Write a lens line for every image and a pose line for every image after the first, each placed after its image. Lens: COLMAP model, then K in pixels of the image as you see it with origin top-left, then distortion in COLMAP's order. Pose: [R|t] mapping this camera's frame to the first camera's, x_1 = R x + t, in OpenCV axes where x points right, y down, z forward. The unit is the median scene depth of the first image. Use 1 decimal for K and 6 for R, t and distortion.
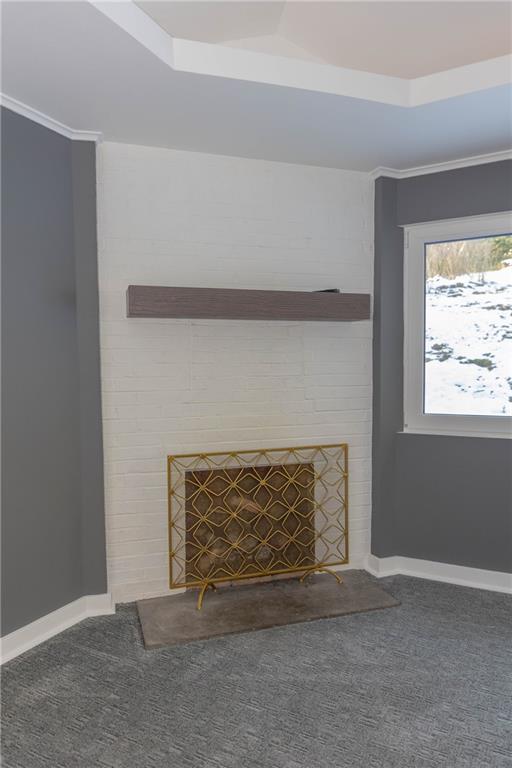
lens RADIAL K [[518.6, 0, 256.0], [0, 518.6, 384.0], [0, 0, 1]] dist [-0.004581, -0.001542]
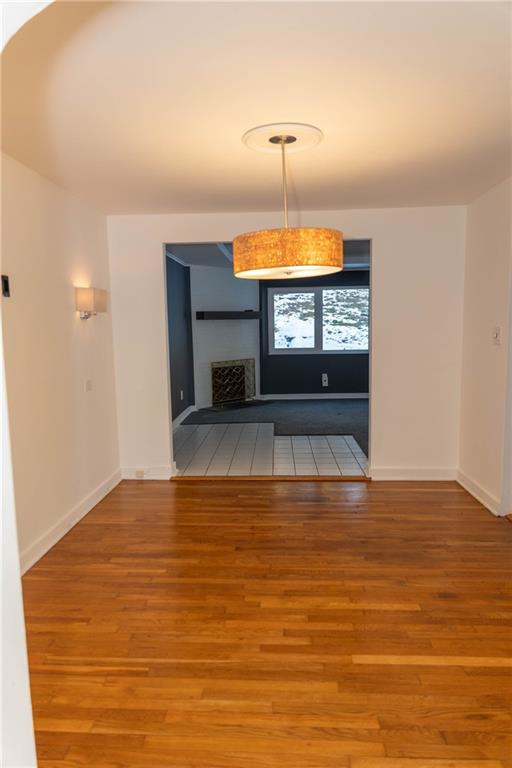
lens RADIAL K [[517.3, 0, 250.8], [0, 517.3, 388.6], [0, 0, 1]] dist [0.006962, -0.003425]
pose [[0.904012, -0.063613, 0.422747, -1.202537], [0.026082, 0.995232, 0.093983, 0.000185], [-0.426710, -0.073936, 0.901361, -1.871940]]
